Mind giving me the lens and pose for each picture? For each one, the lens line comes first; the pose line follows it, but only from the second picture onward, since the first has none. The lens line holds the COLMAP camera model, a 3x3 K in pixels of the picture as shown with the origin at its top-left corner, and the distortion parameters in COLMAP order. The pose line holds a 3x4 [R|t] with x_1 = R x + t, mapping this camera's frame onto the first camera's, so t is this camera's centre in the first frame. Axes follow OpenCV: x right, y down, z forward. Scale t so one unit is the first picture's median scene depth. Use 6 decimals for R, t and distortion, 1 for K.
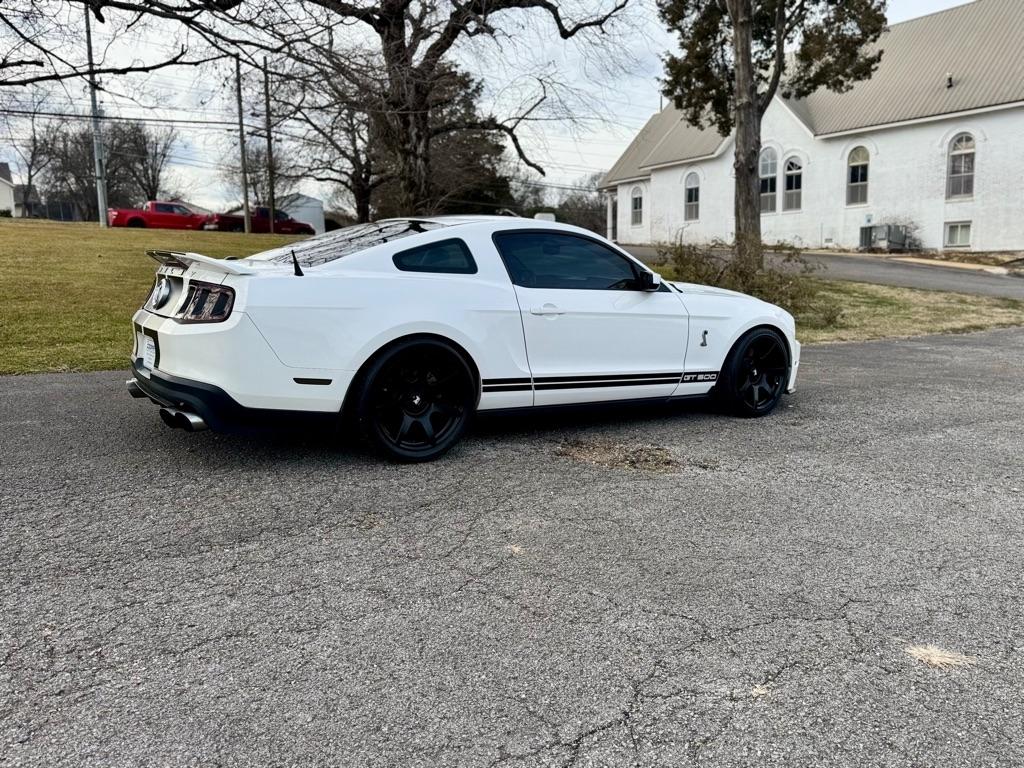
lens RADIAL K [[793.3, 0, 513.7], [0, 793.3, 388.5], [0, 0, 1]] dist [0.113398, -0.178627]
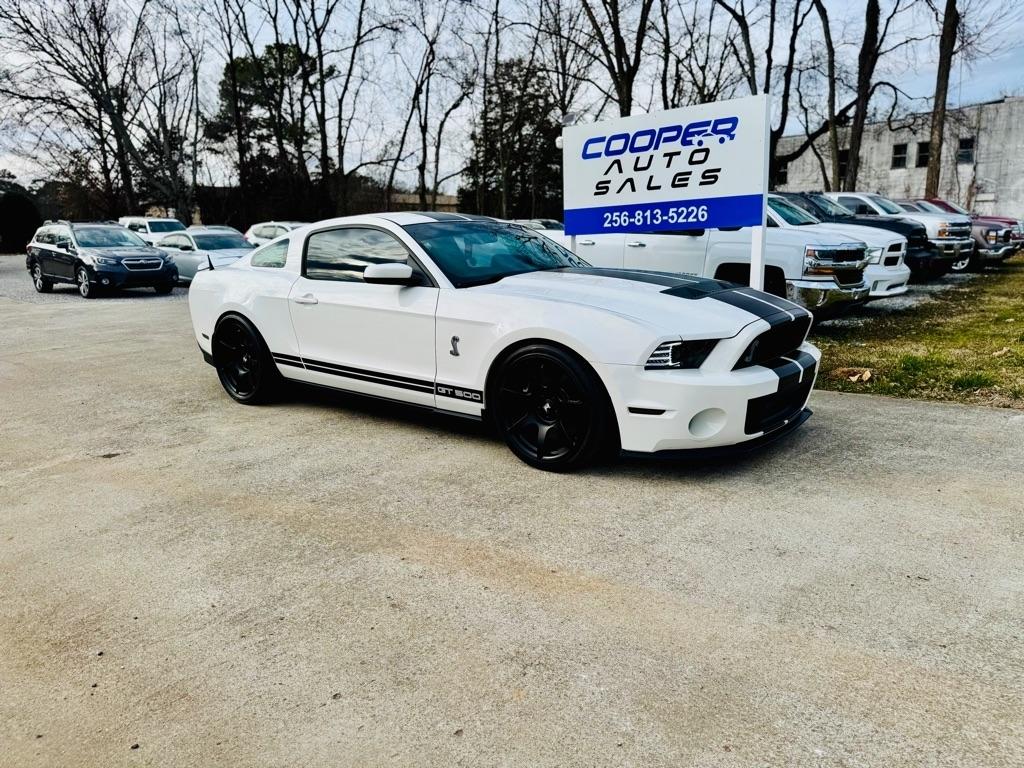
lens RADIAL K [[722.8, 0, 512.0], [0, 722.8, 384.0], [0, 0, 1]] dist [0.097709, -0.120302]
pose [[0.273681, 0.151400, -0.949830, 0.951573], [-0.117930, 0.985364, 0.123084, -0.121066], [0.954563, 0.078328, 0.287530, 0.842085]]
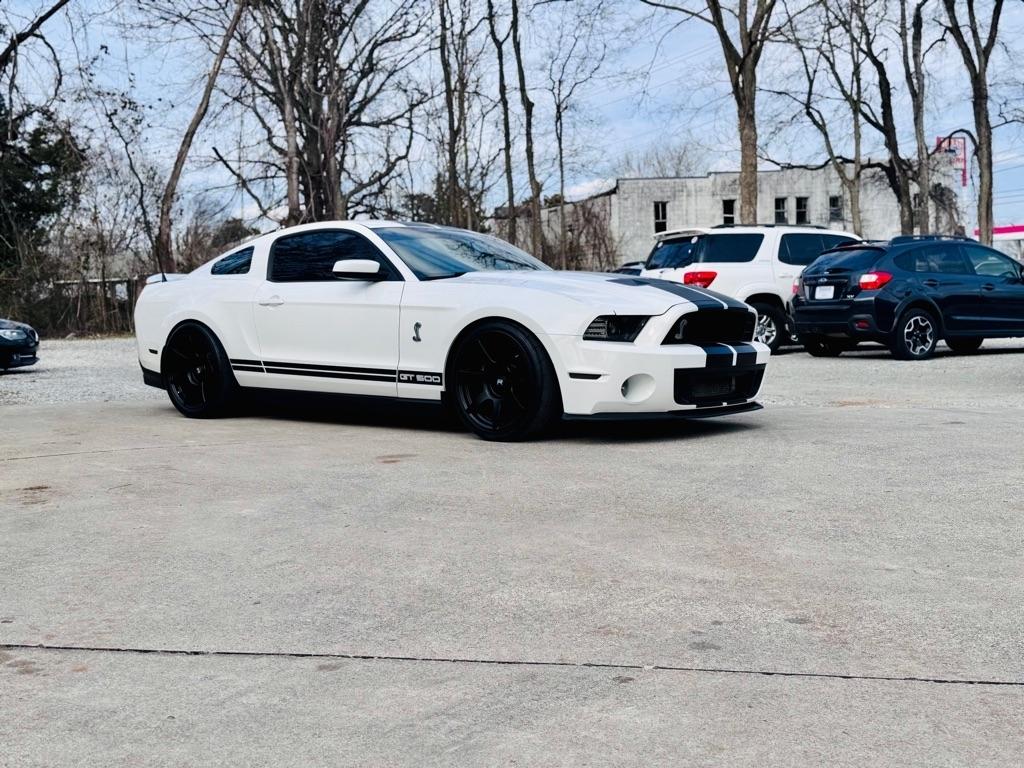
lens RADIAL K [[1135.6, 0, 512.0], [0, 1135.6, 384.0], [0, 0, 1]] dist [0.200457, -0.433034]
pose [[0.262768, 0.015340, -0.964737, 1.437314], [-0.133982, 0.990767, -0.020739, 0.004174], [0.955511, 0.134707, 0.262397, 0.778812]]
